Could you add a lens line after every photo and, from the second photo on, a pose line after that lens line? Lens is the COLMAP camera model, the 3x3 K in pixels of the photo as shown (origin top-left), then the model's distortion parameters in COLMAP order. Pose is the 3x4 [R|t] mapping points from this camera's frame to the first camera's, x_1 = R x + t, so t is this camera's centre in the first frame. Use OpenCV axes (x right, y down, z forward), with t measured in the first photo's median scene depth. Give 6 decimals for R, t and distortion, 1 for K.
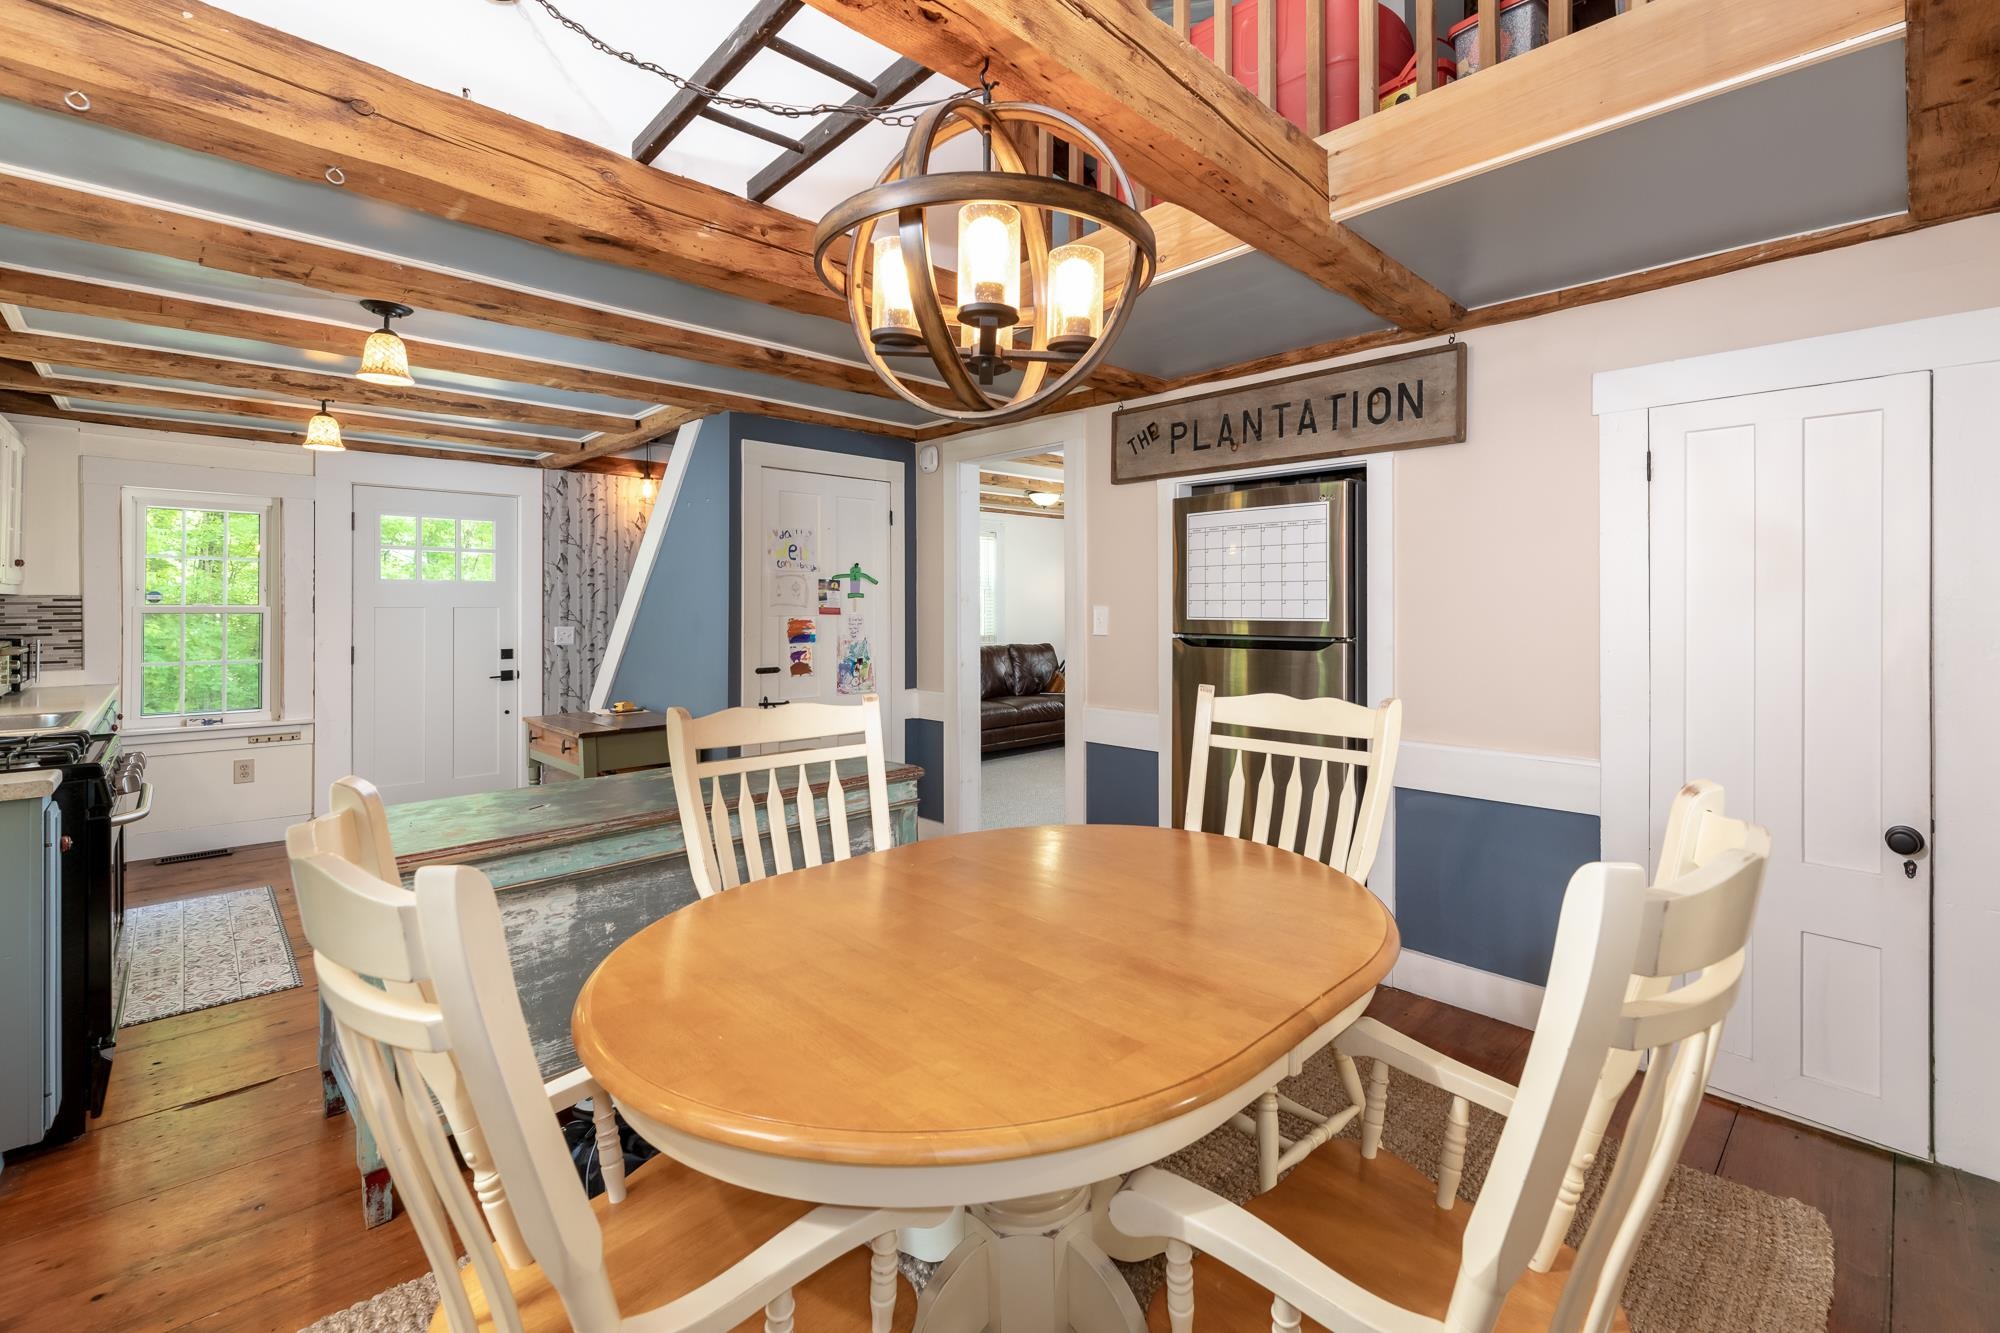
lens RADIAL K [[860.5, 0, 1041.1], [0, 860.5, 614.9], [0, 0, 1]] dist [0.000958, 0.000121]
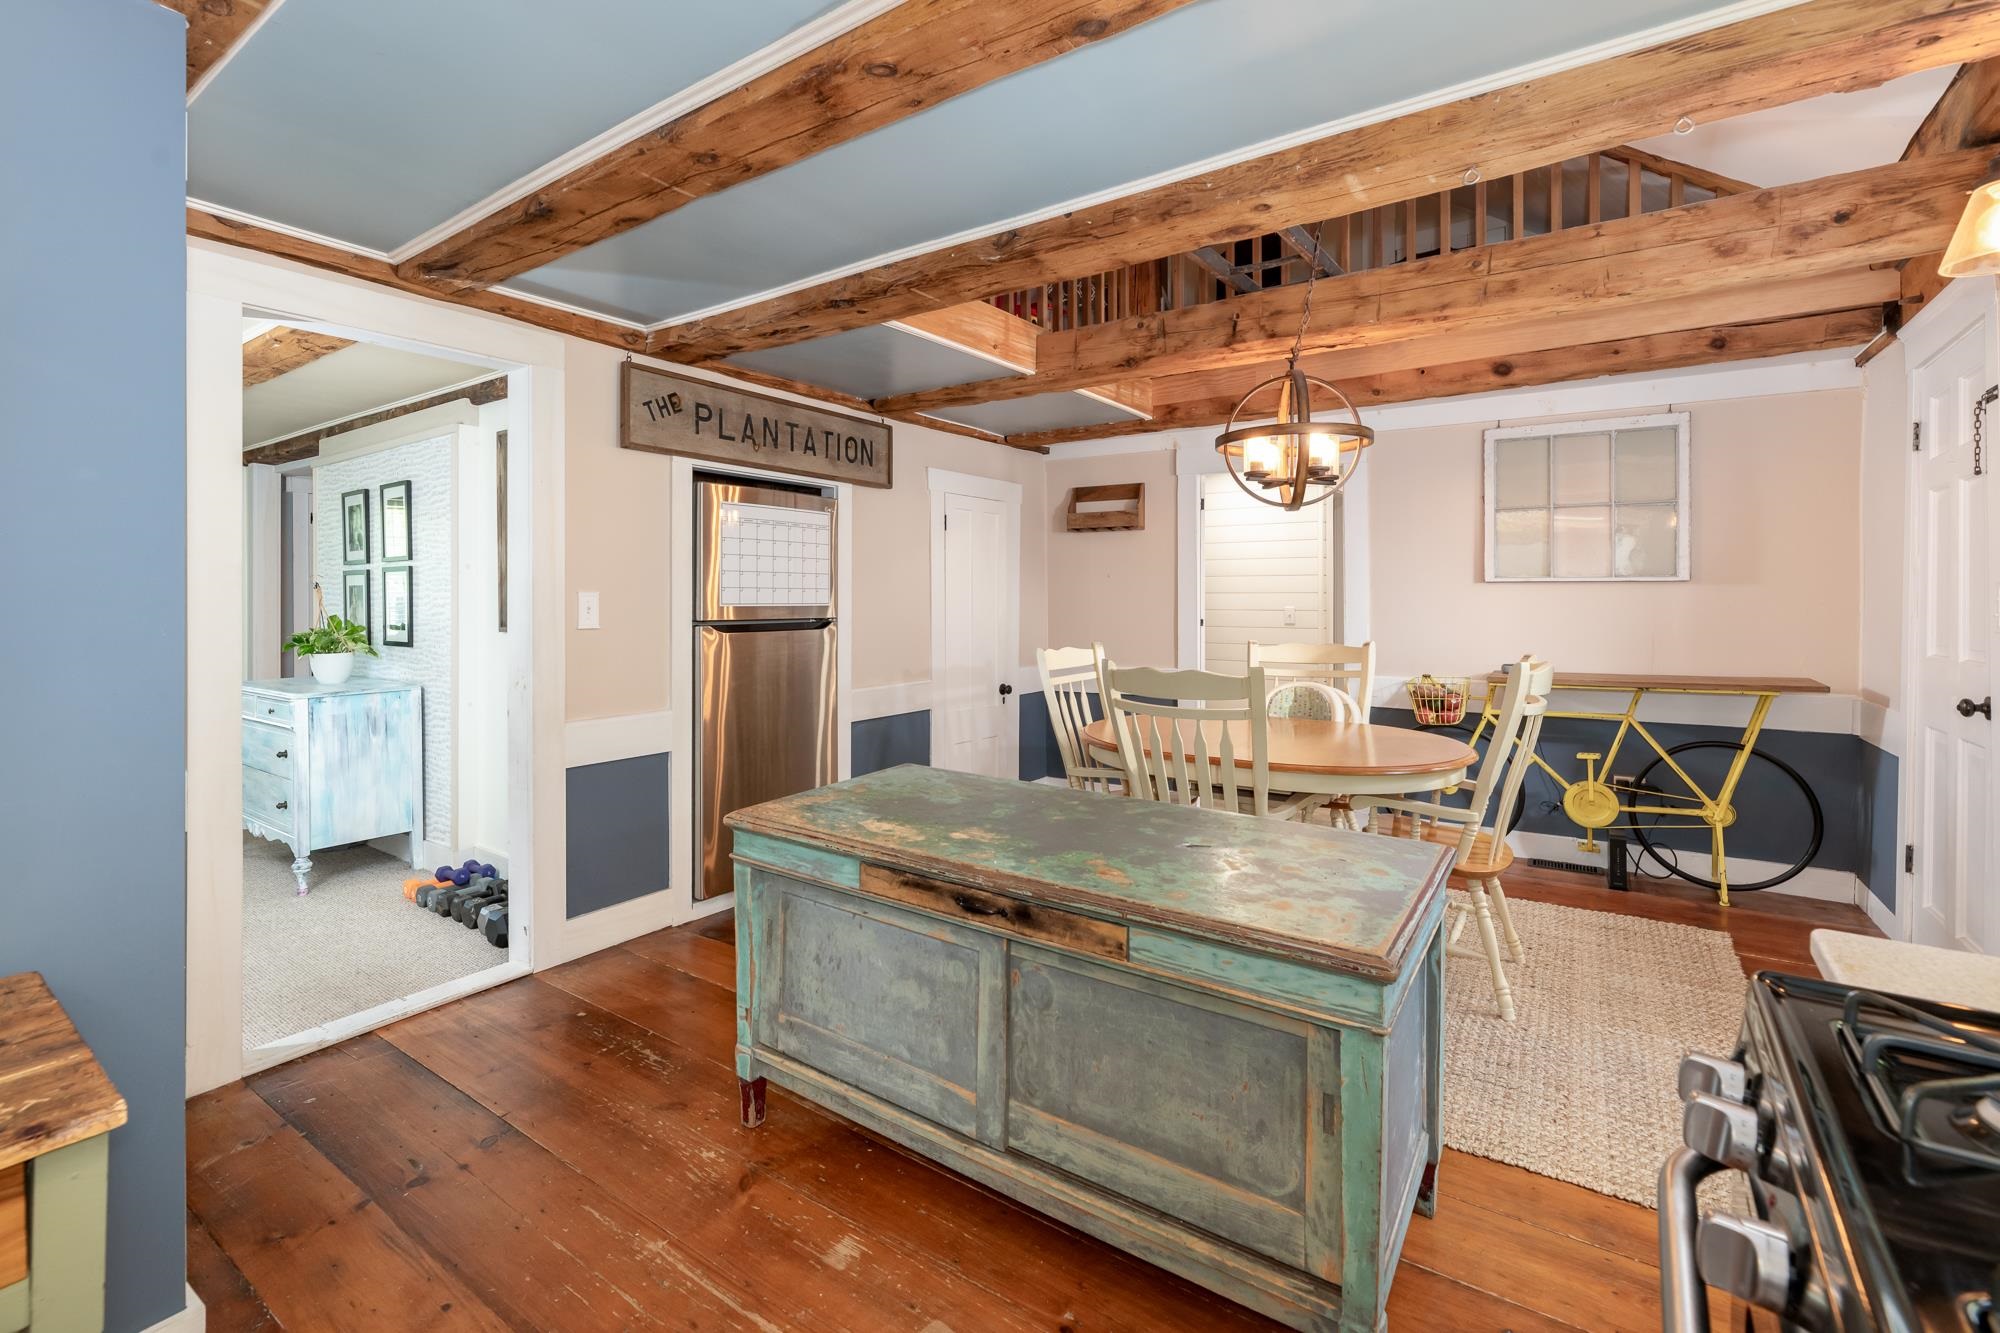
lens RADIAL K [[888.3, 0, 996.8], [0, 888.3, 592.9], [0, 0, 1]] dist [0.000617, 0.000150]
pose [[-0.165638, -0.000781, 0.986186, -0.963286], [0.000187, 1.000000, 0.000823, -0.011855], [-0.986187, 0.000321, -0.165638, 0.913039]]
